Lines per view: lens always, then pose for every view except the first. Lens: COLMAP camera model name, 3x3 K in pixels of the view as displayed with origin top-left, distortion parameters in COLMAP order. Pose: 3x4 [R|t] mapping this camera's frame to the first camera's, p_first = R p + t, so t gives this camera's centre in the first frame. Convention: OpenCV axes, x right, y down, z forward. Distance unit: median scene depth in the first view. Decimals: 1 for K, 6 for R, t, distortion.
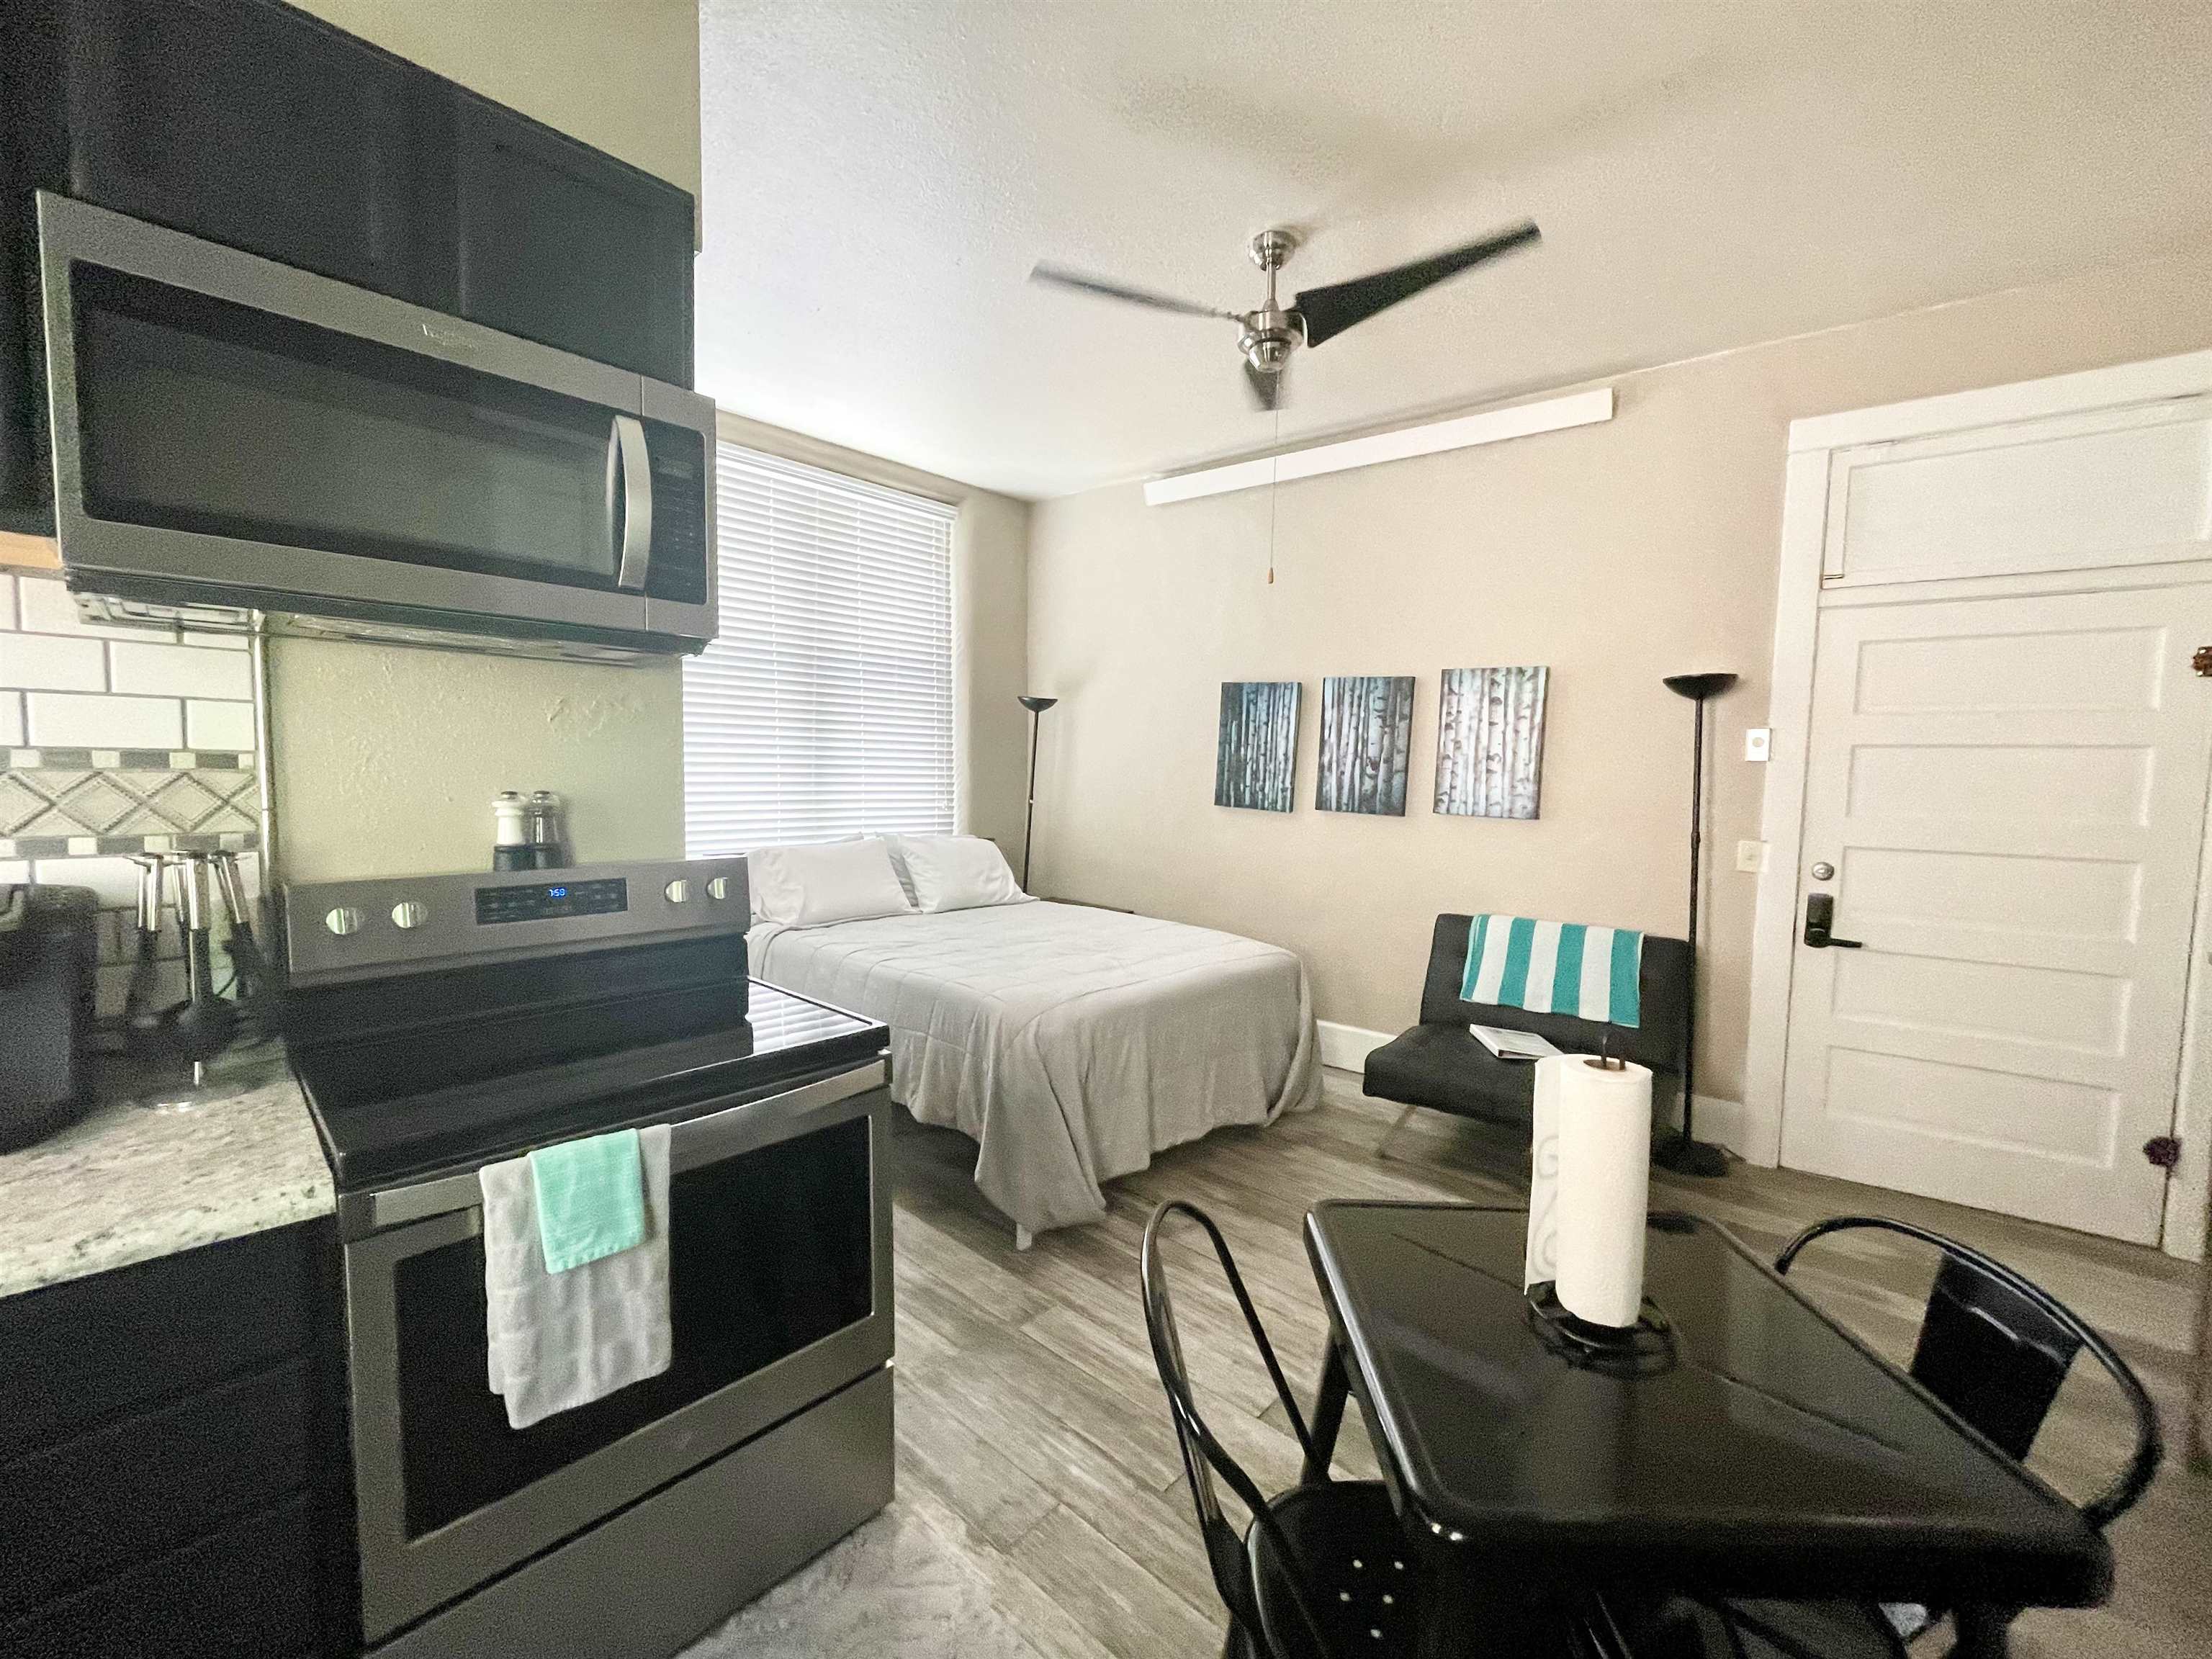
lens RADIAL K [[880.9, 0, 1106.0], [0, 880.9, 829.5], [0, 0, 1]] dist [0.000590, -0.003642]
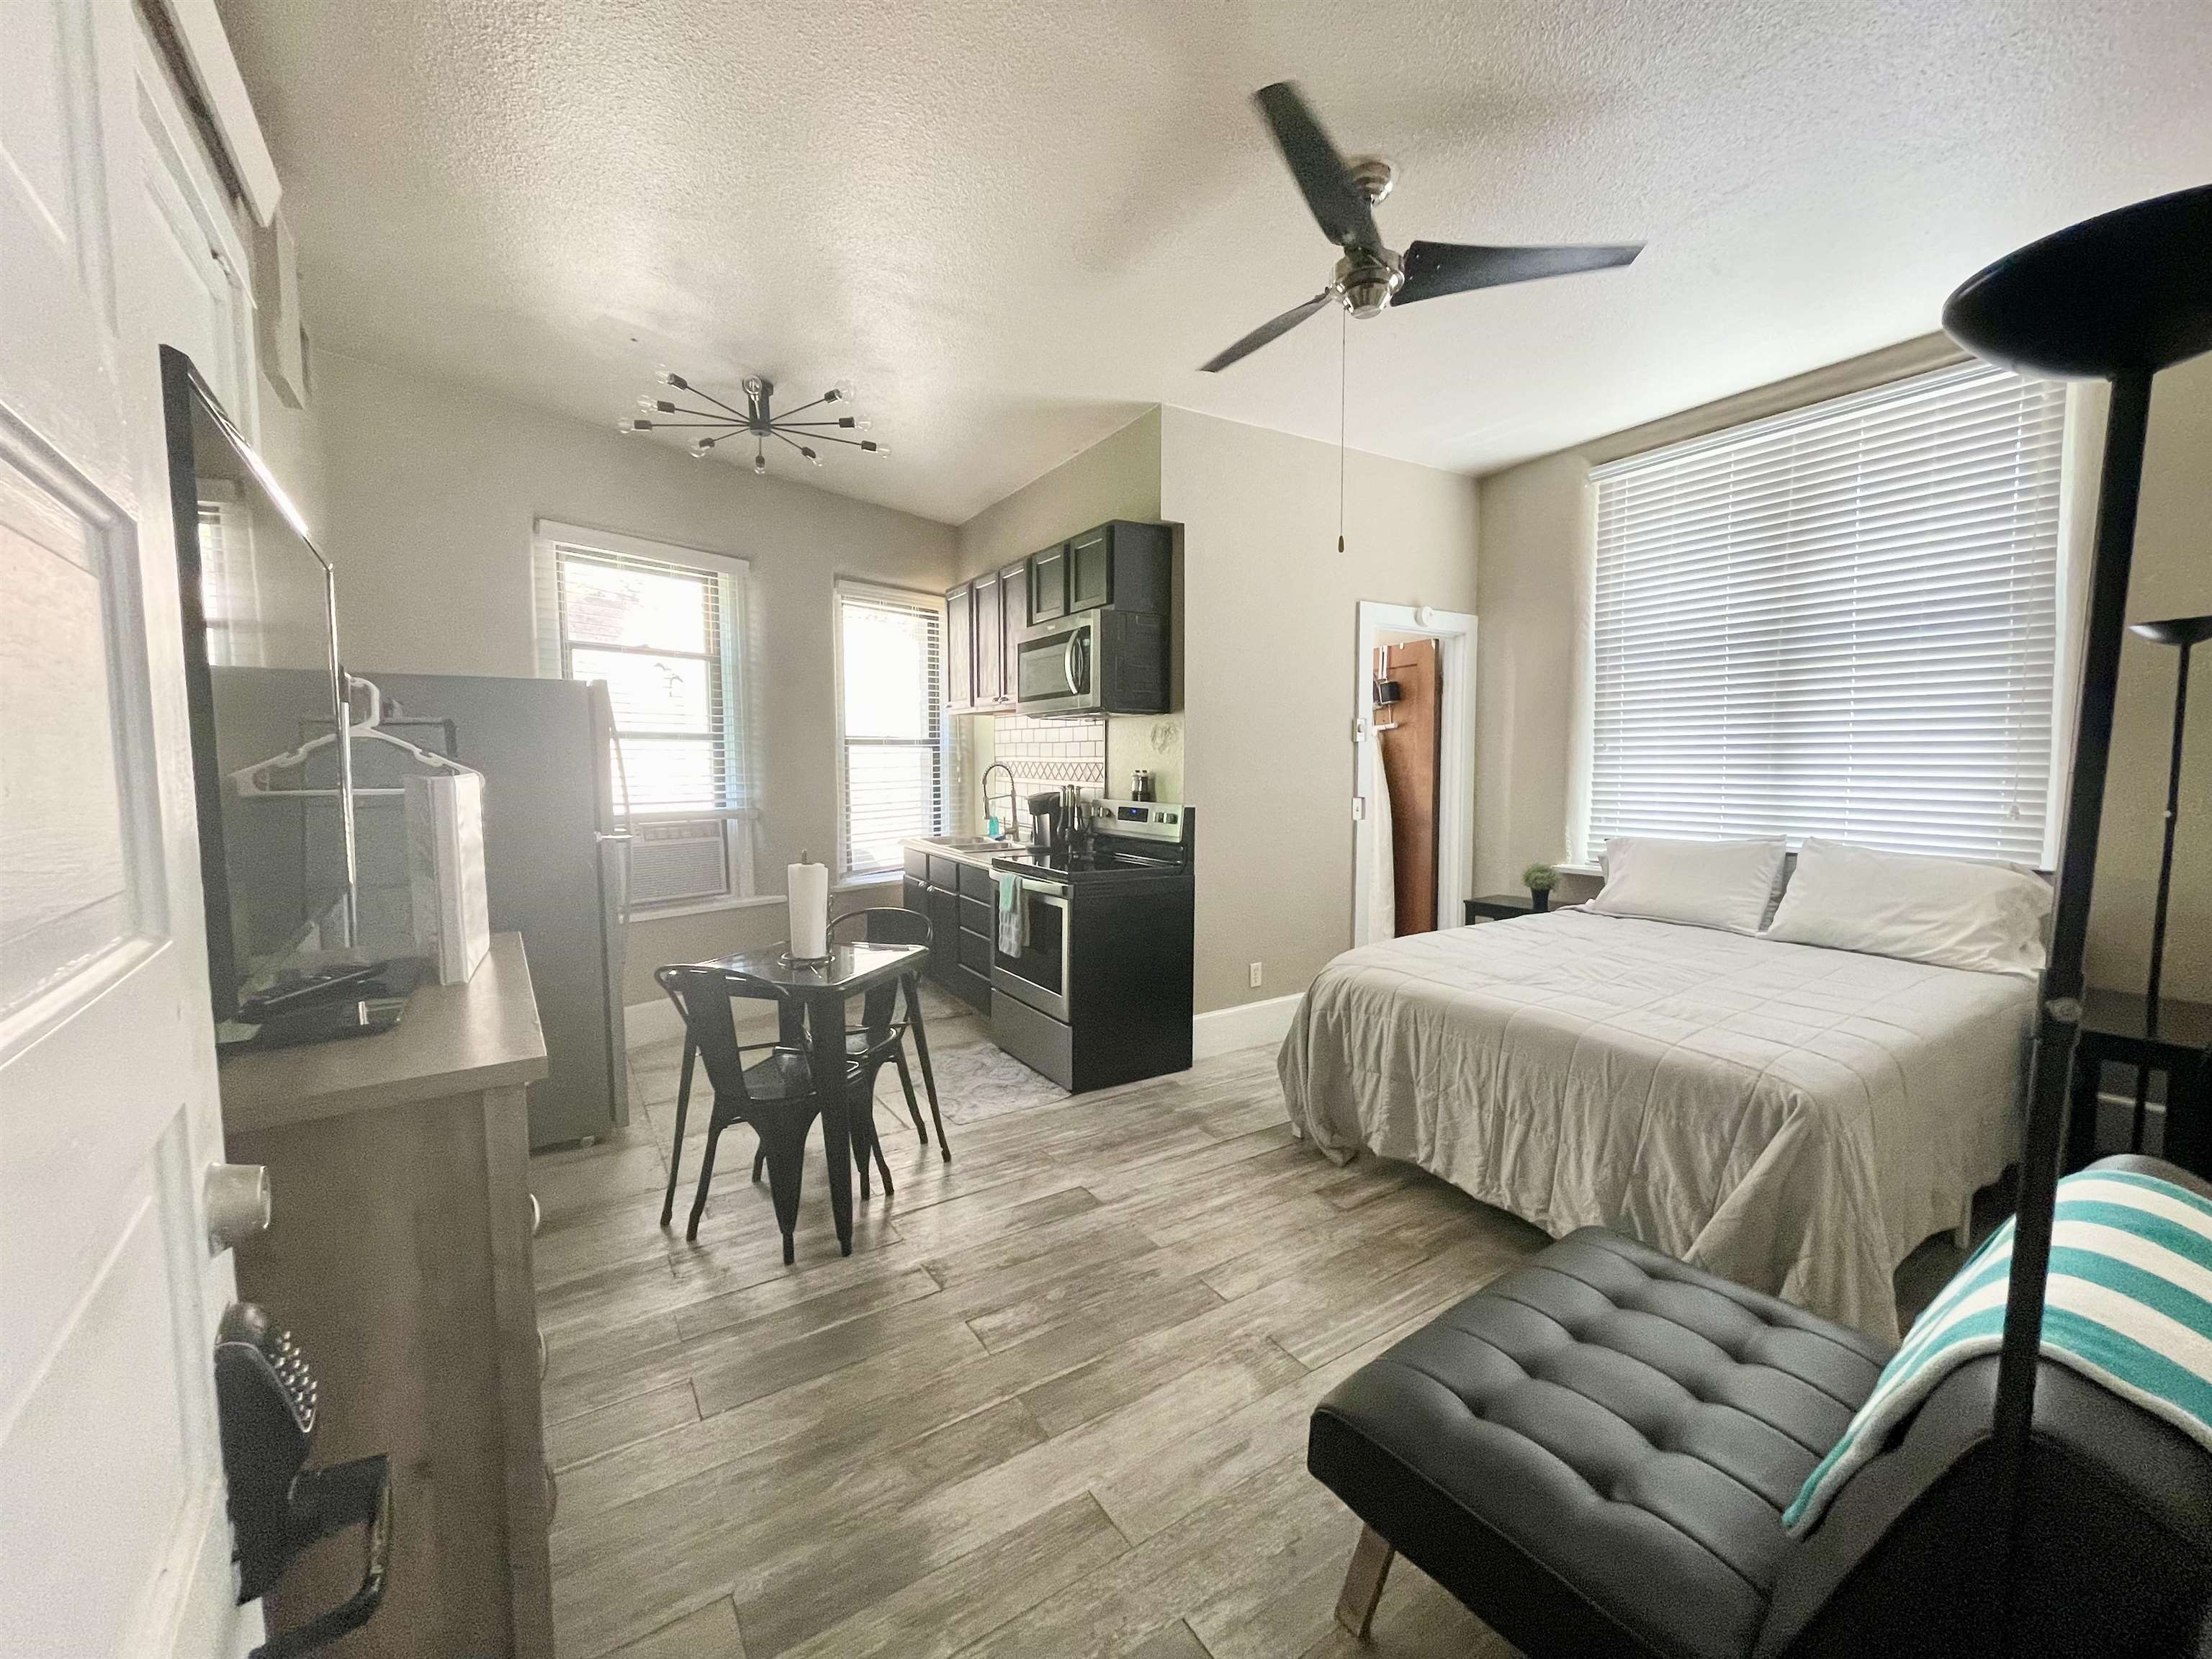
lens RADIAL K [[880.9, 0, 1106.0], [0, 880.9, 829.5], [0, 0, 1]] dist [0.000590, -0.003642]
pose [[-0.246744, 0.060044, -0.967219, 0.824429], [-0.066203, 0.994703, 0.078639, -0.030560], [0.966817, 0.083436, -0.241461, 0.706190]]
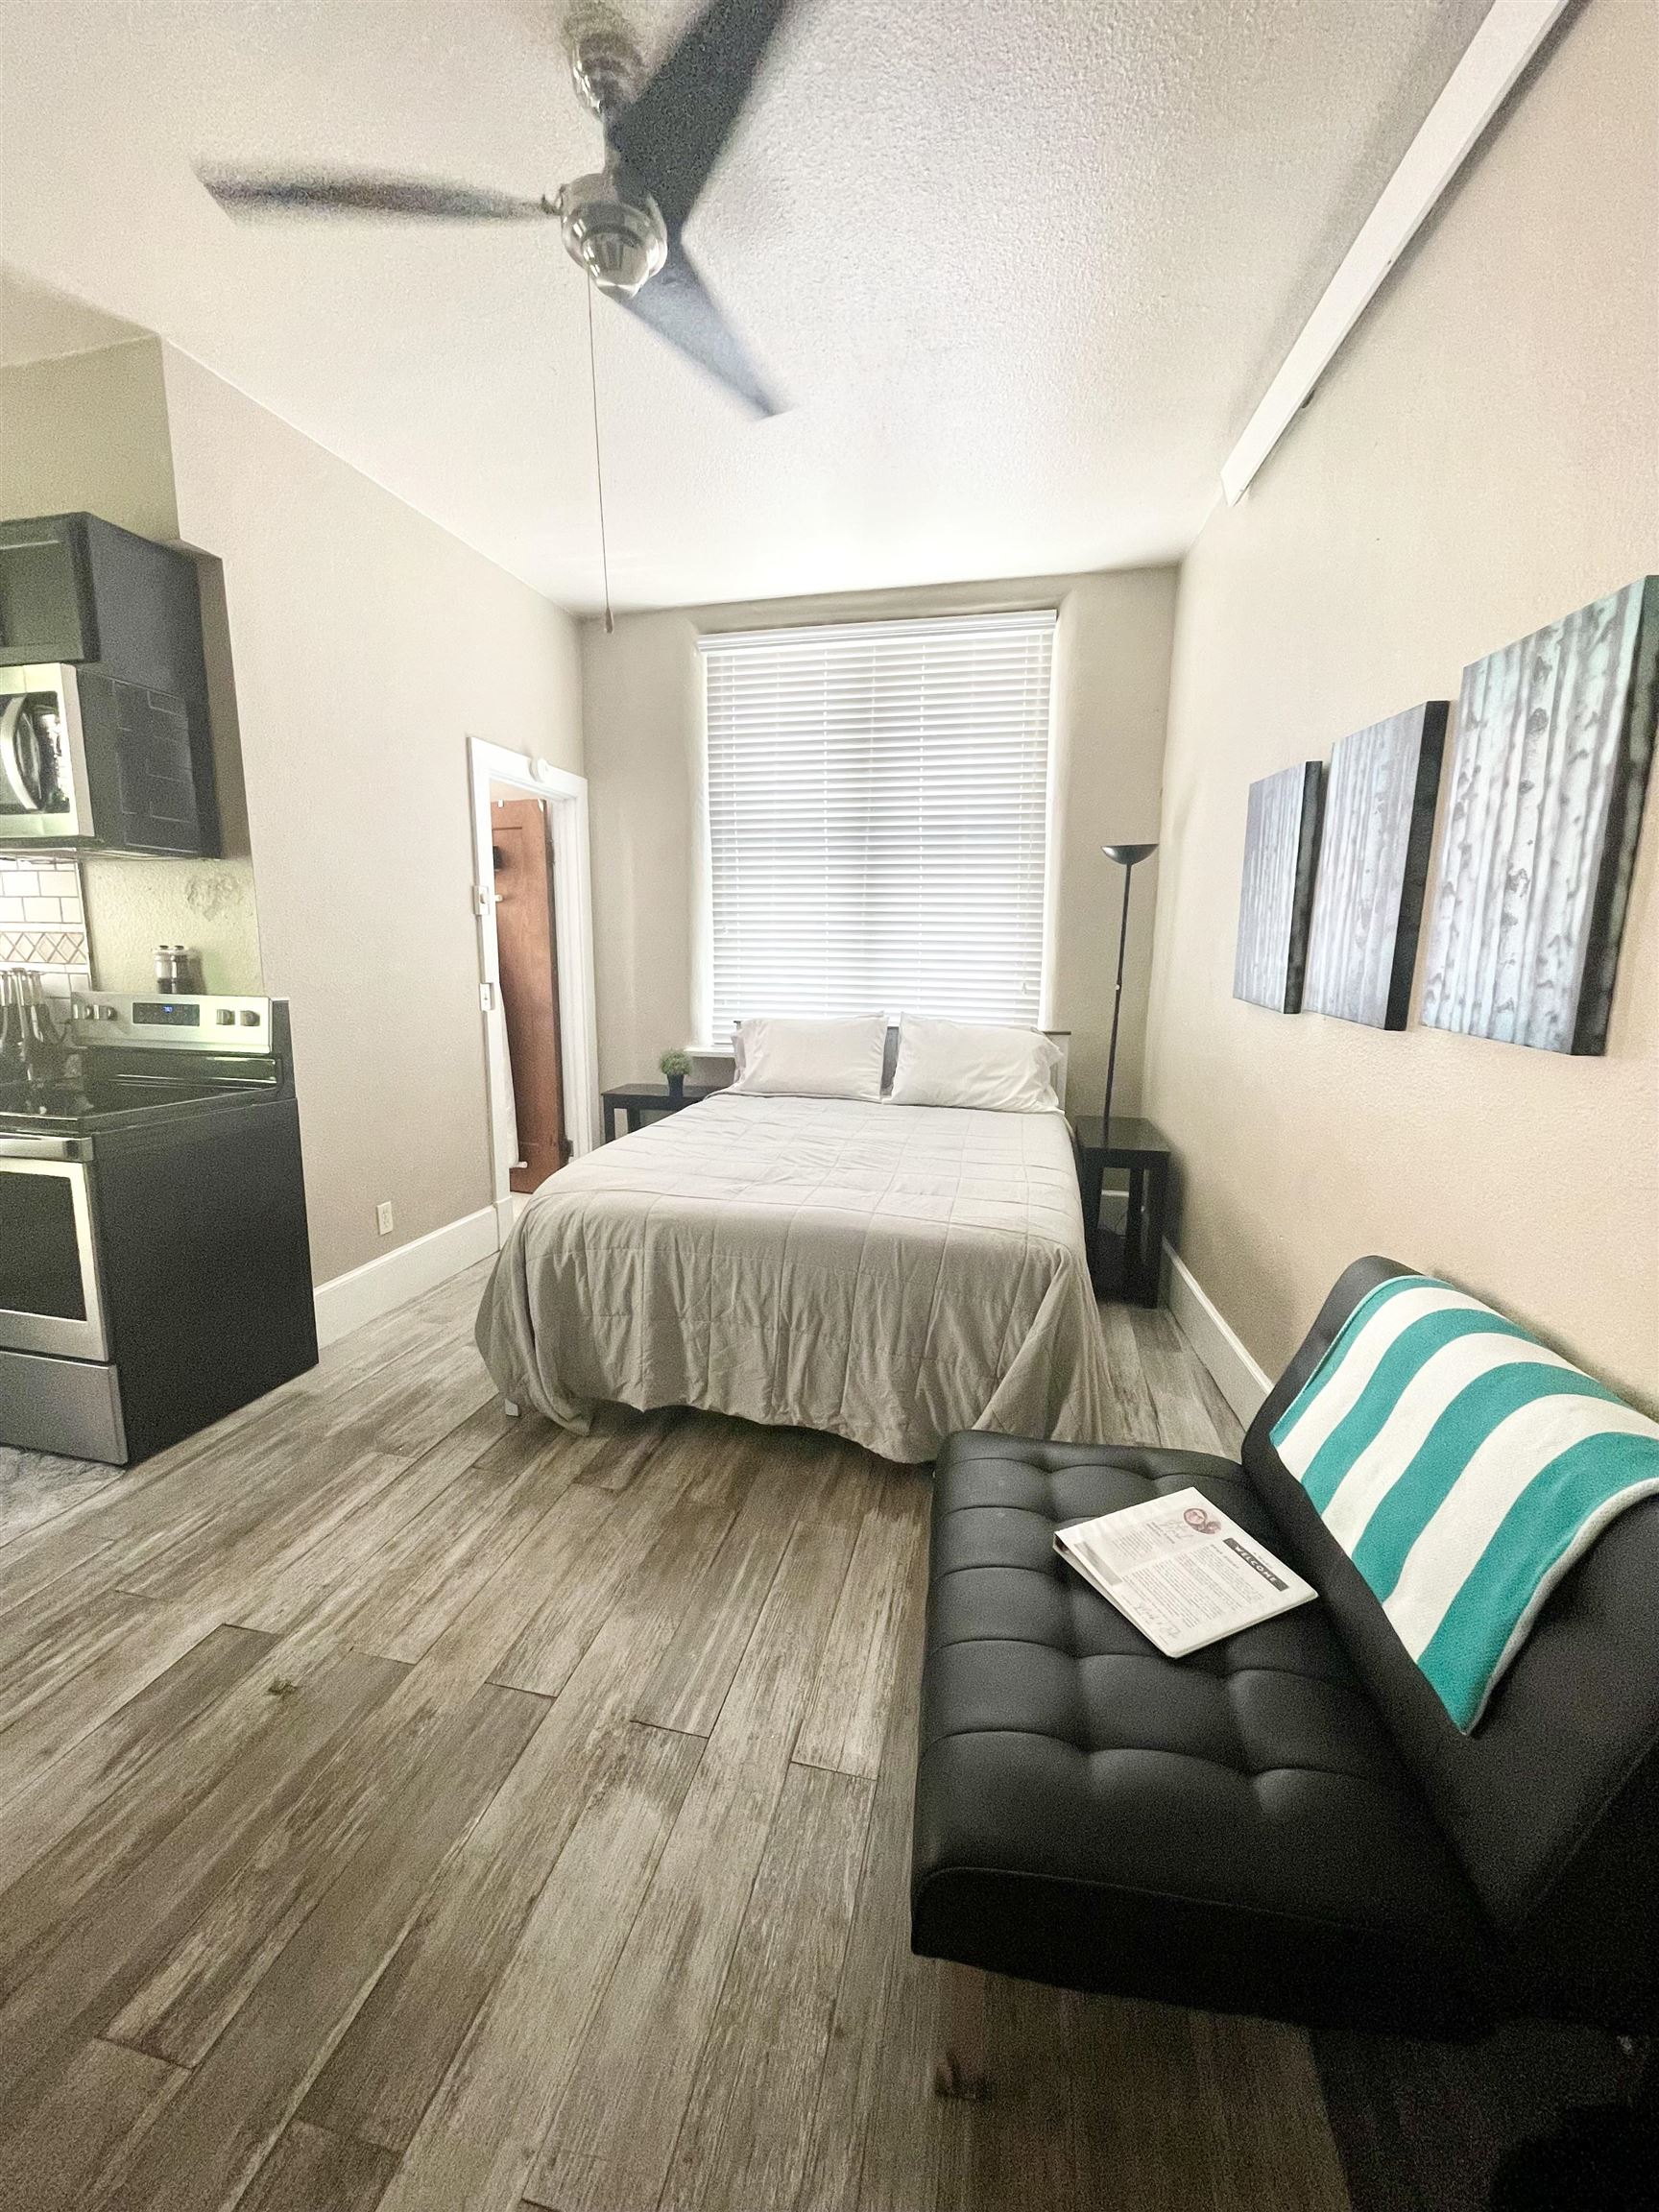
lens RADIAL K [[880.9, 0, 829.5], [0, 880.9, 1106.0], [0, 0, 1]] dist [0.000590, -0.003642]
pose [[0.503757, 0.143006, -0.851926, 0.629327], [-0.064790, 0.989679, 0.127818, -0.016743], [0.861412, -0.009193, 0.507823, 0.565886]]
